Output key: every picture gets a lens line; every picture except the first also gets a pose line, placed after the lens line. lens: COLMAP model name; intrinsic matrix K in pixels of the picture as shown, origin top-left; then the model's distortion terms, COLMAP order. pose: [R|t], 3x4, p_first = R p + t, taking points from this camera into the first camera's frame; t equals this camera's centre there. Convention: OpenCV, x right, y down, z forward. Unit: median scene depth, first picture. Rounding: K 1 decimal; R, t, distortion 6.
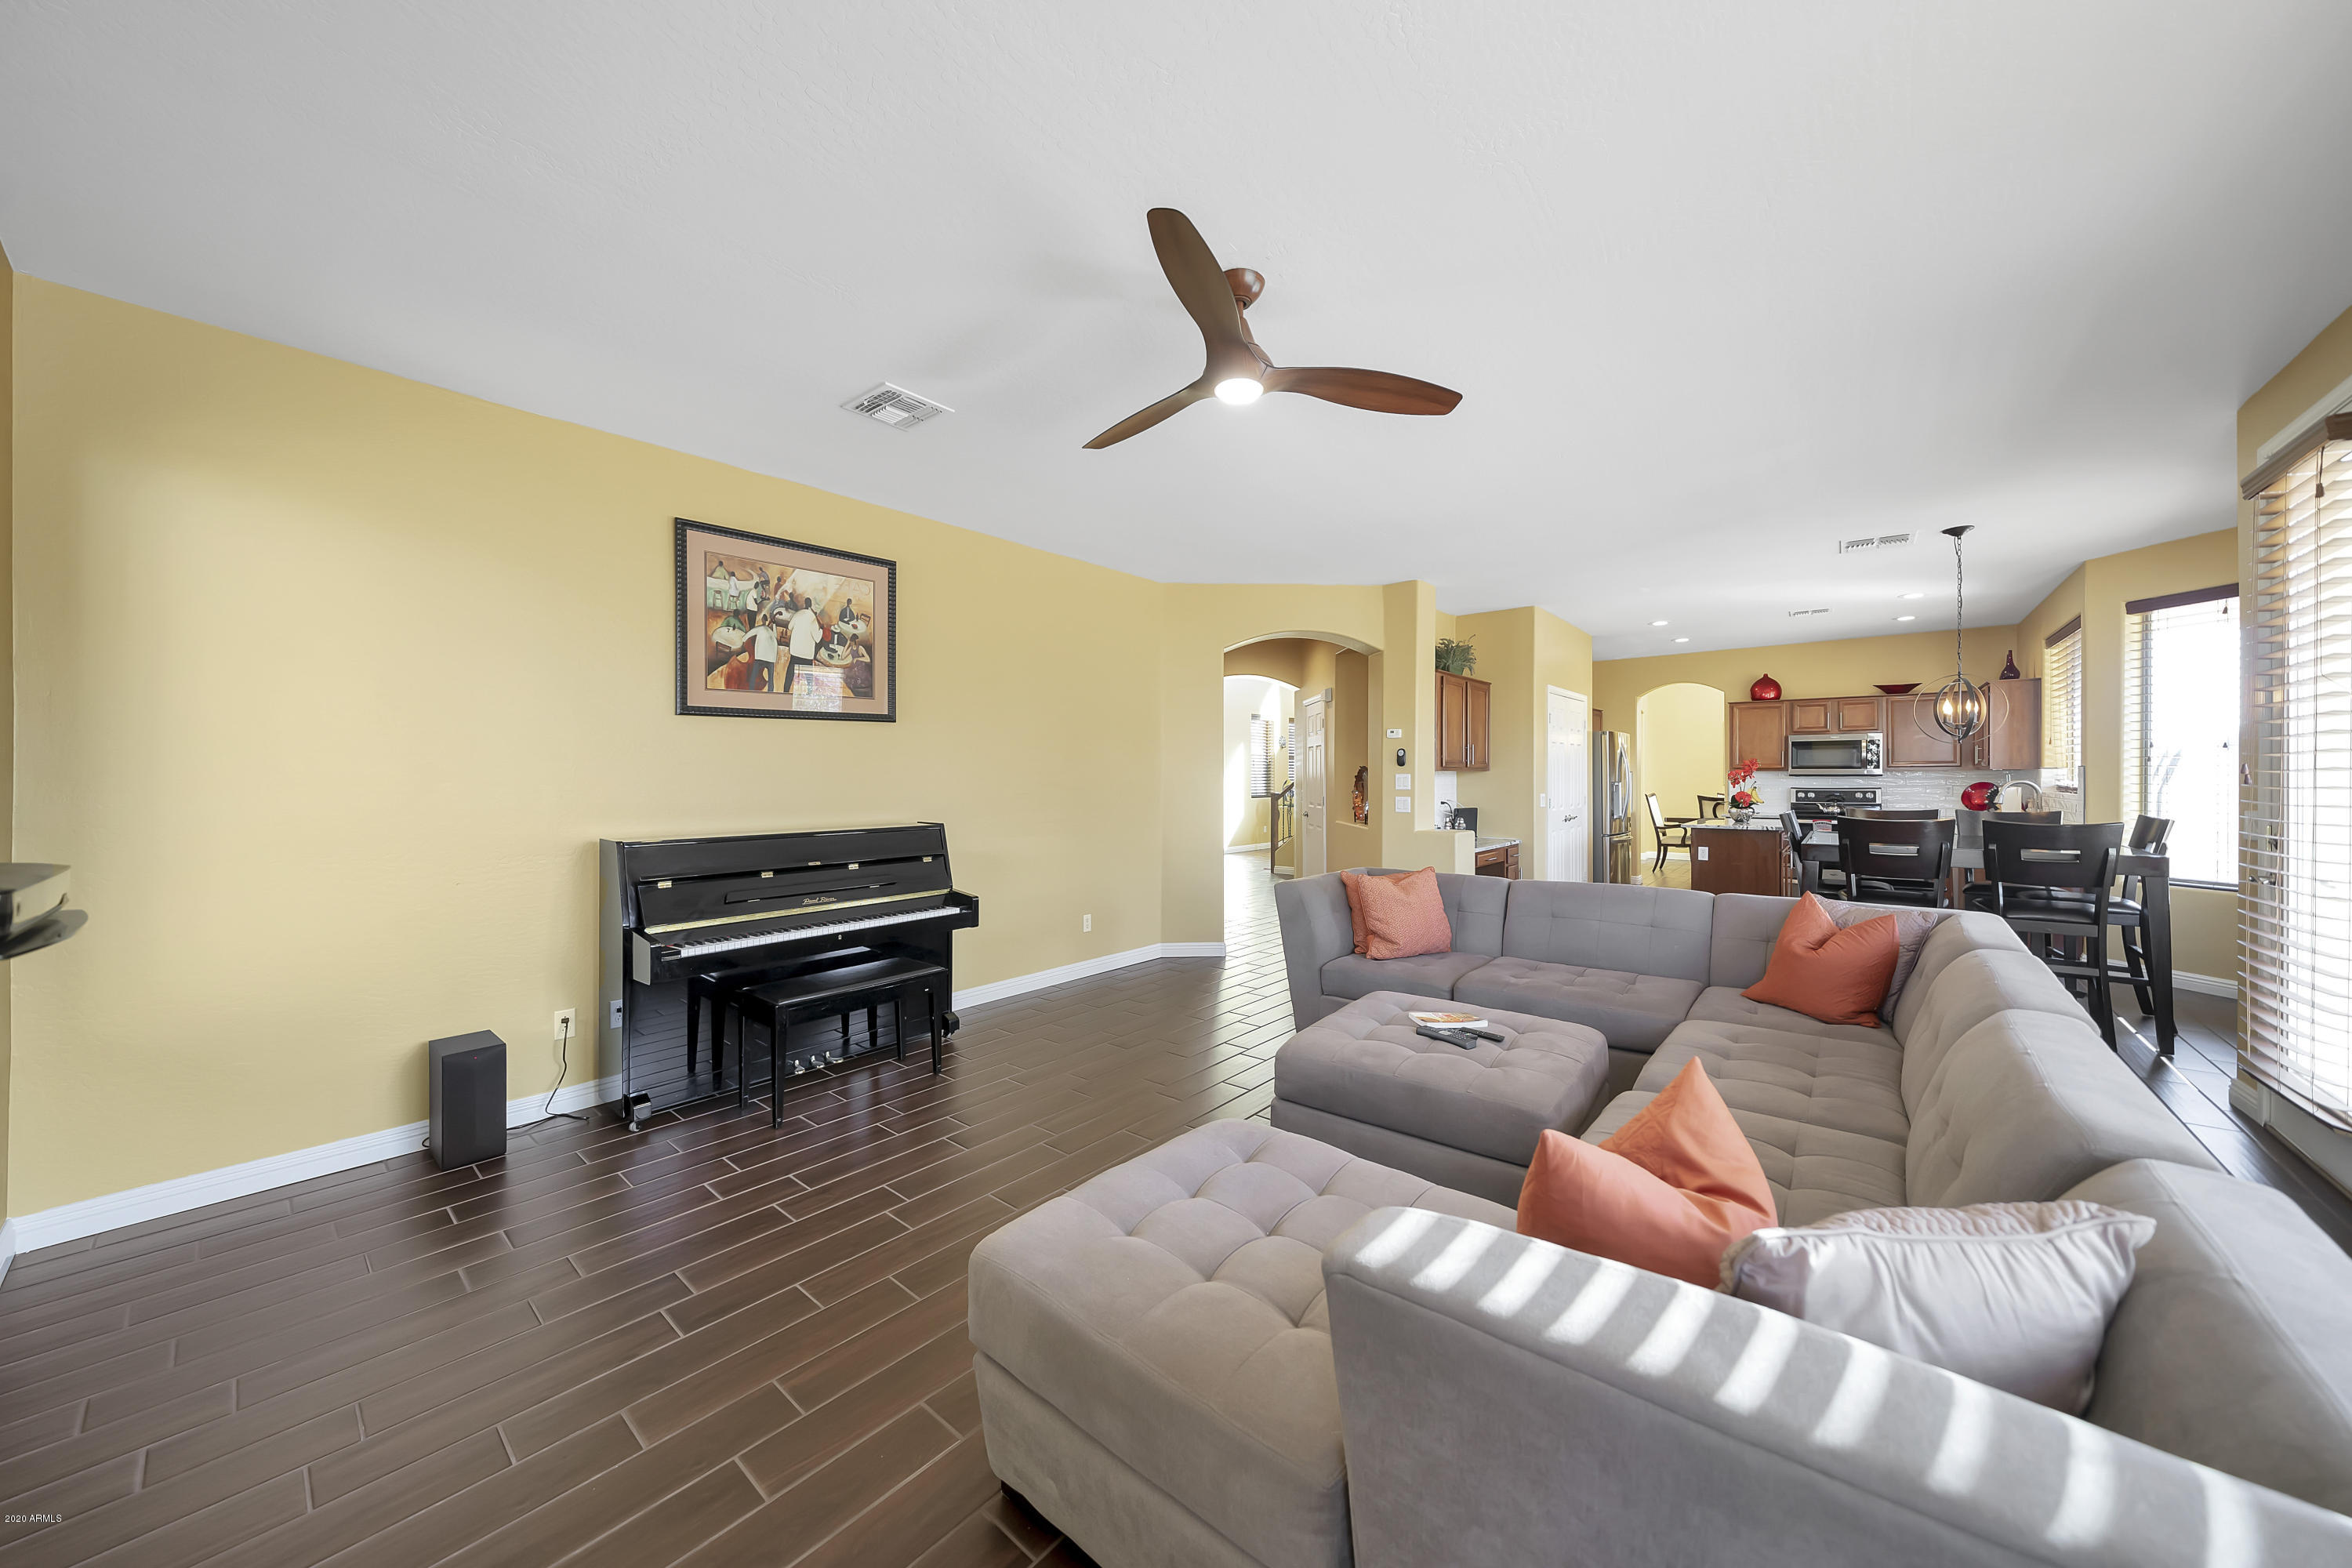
lens RADIAL K [[807.7, 0, 1165.0], [0, 807.7, 805.9], [0, 0, 1]] dist [-0.018347, 0.000133]
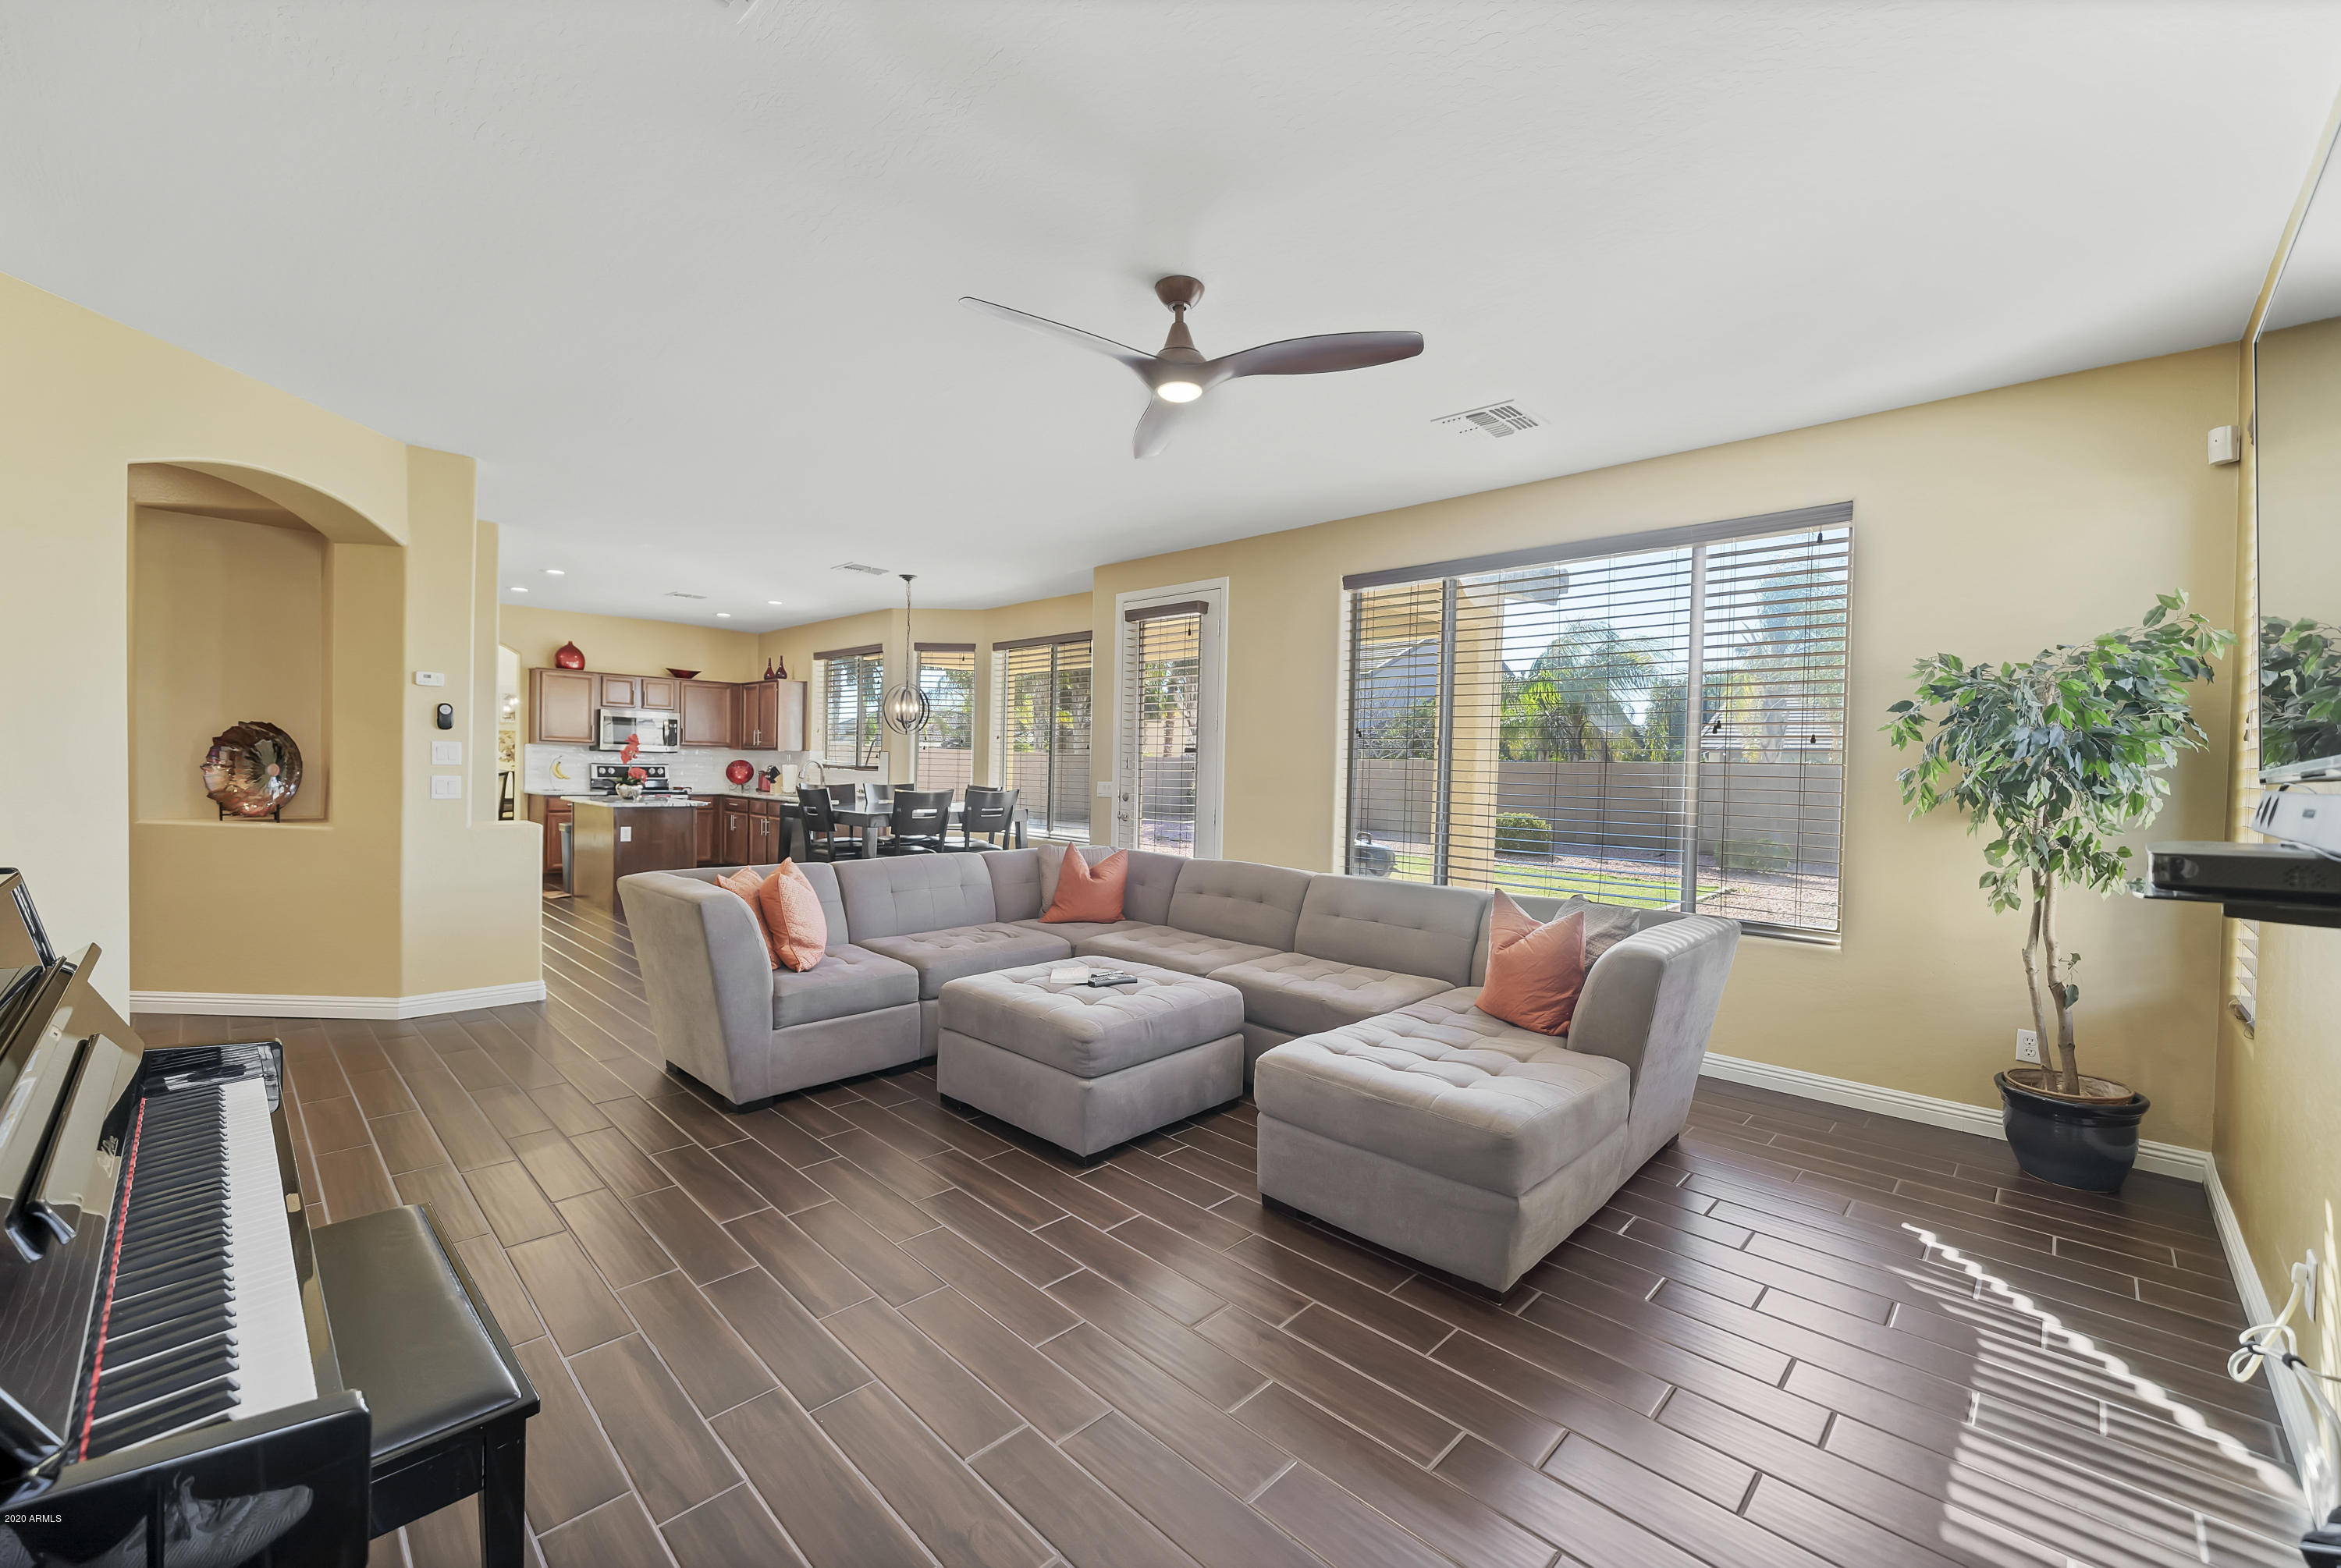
lens RADIAL K [[926.6, 0, 1170.5], [0, 926.6, 784.0], [0, 0, 1]] dist [-0.001266, -0.000051]
pose [[0.052731, -0.016613, 0.998471, -0.308203], [0.015356, 0.999757, 0.015824, -0.005019], [-0.998491, 0.014498, 0.052973, 0.256614]]
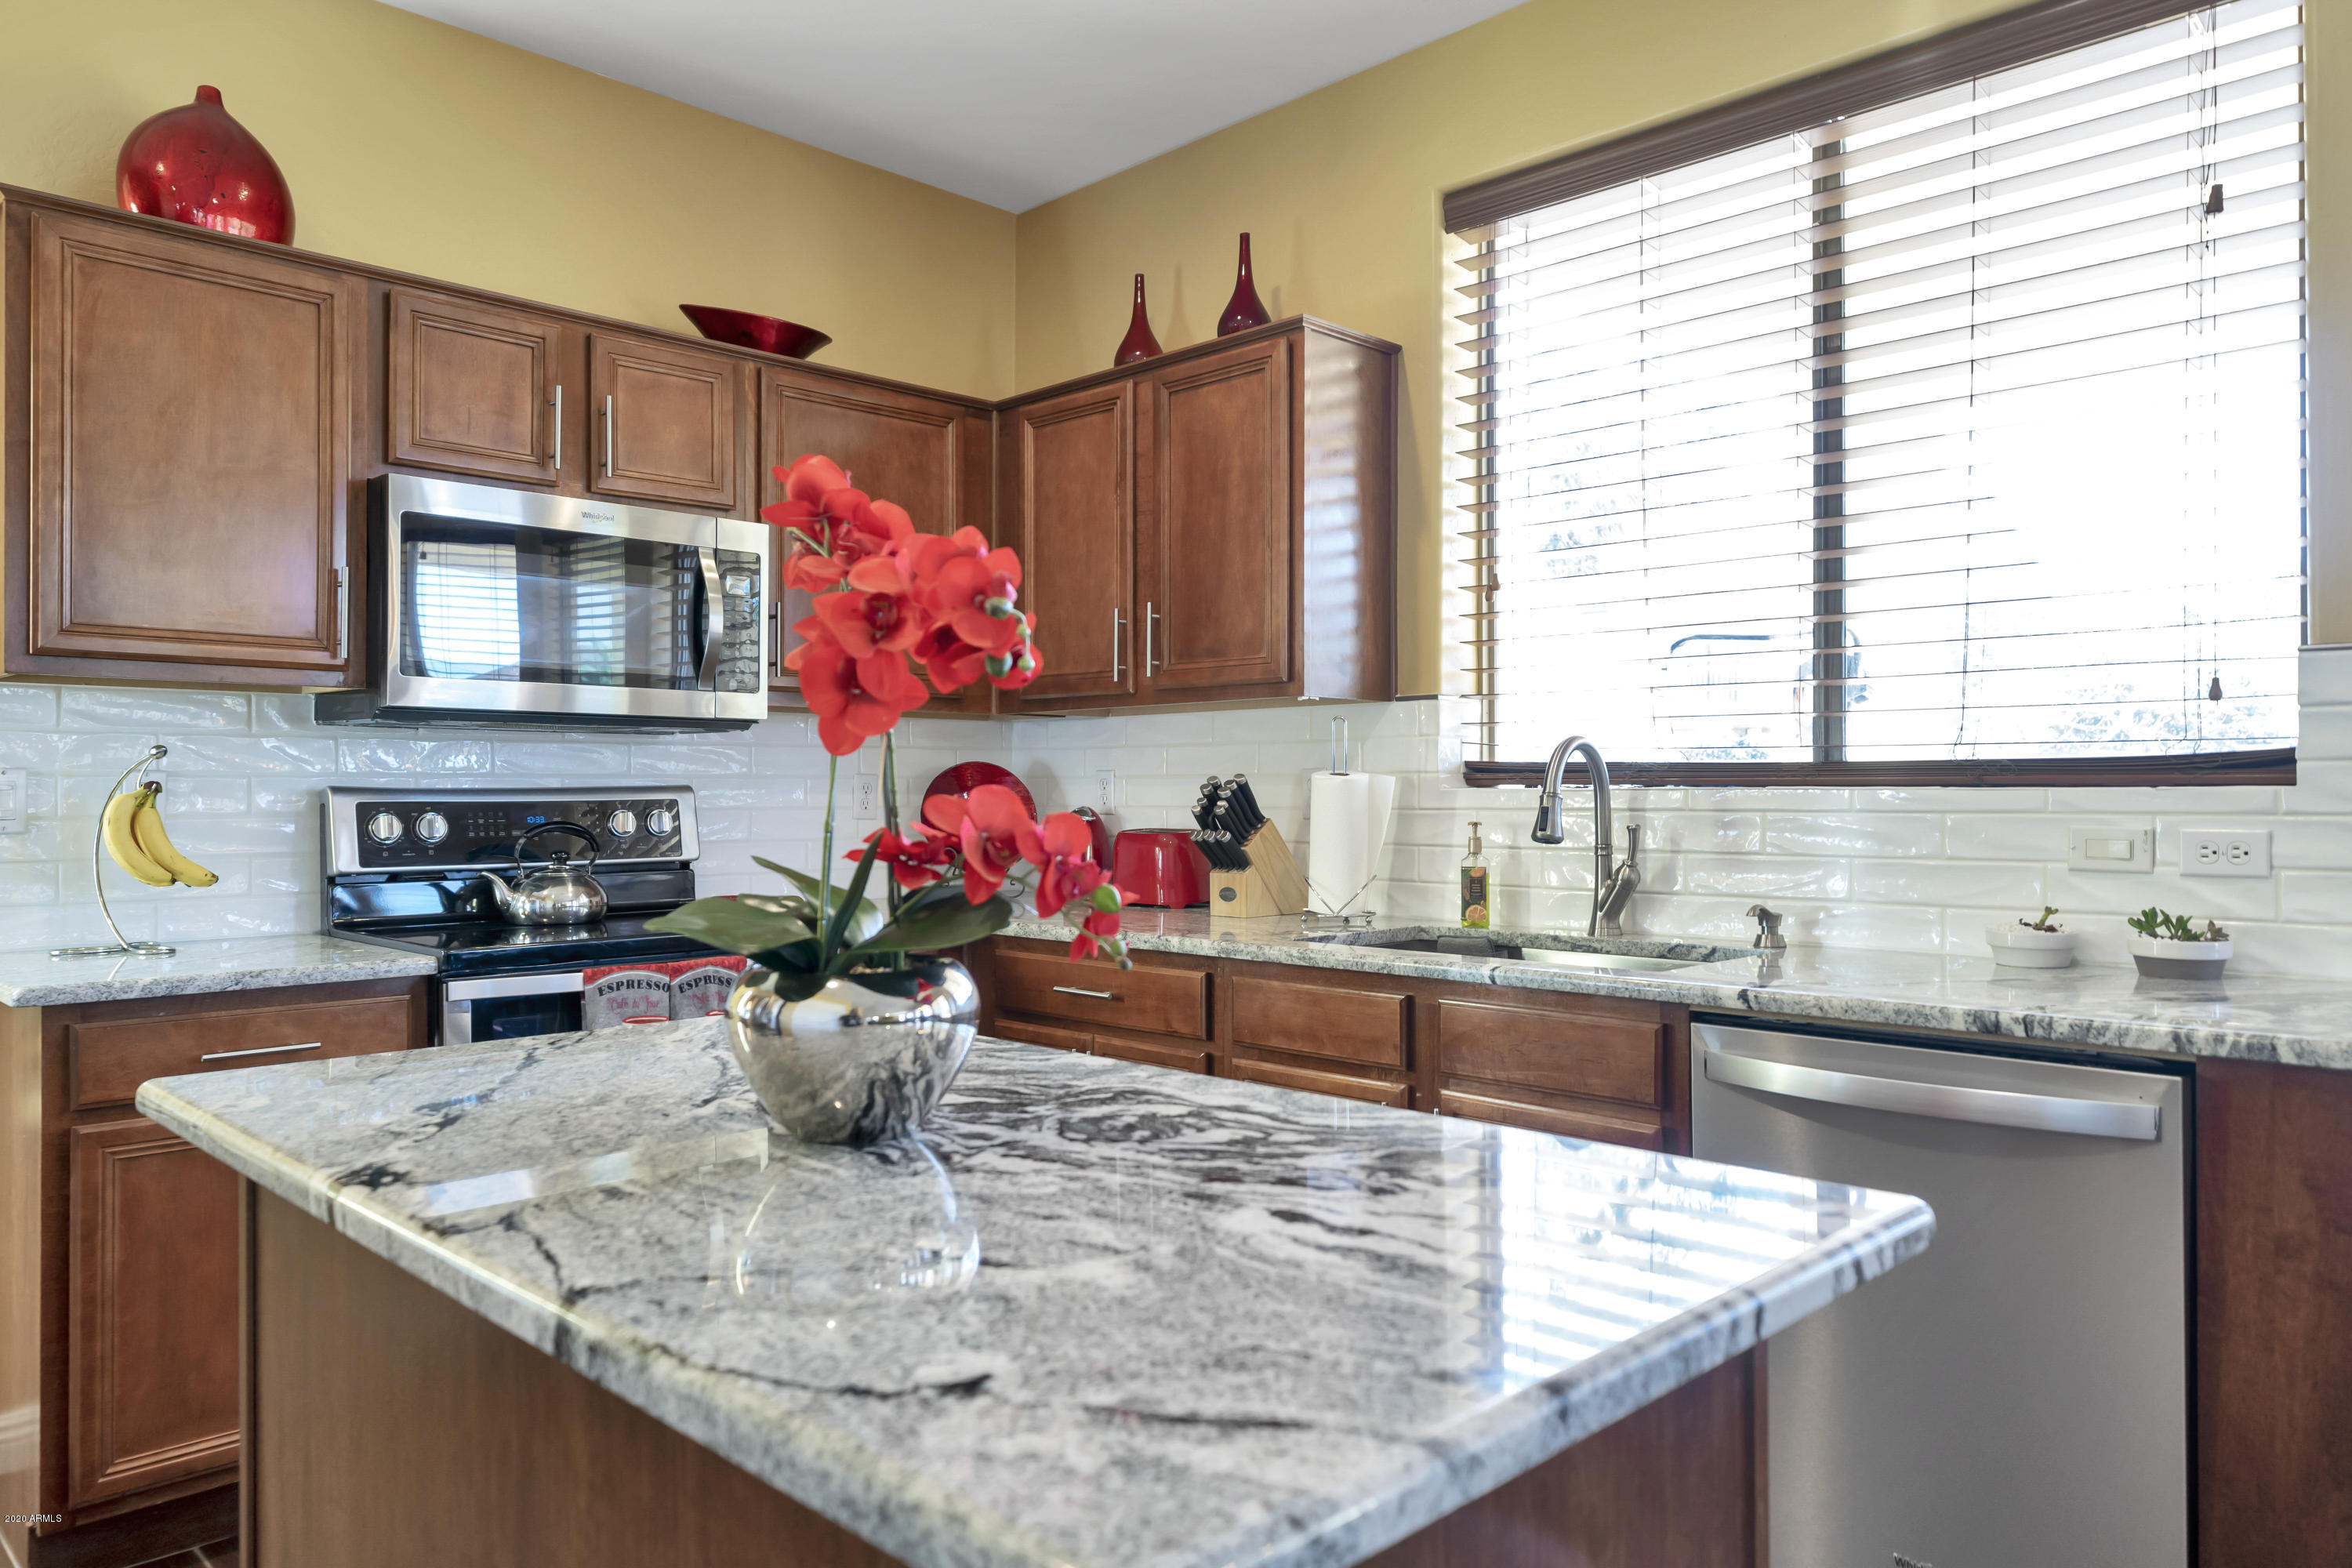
lens RADIAL K [[1573.4, 0, 1176.0], [0, 1573.4, 784.0], [0, 0, 1]] dist [0.004096, 0.001704]
pose [[0.076755, 0.002755, 0.997046, 0.472690], [0.040965, 0.999143, -0.005915, -0.015179], [-0.996208, 0.041298, 0.076577, 0.824786]]
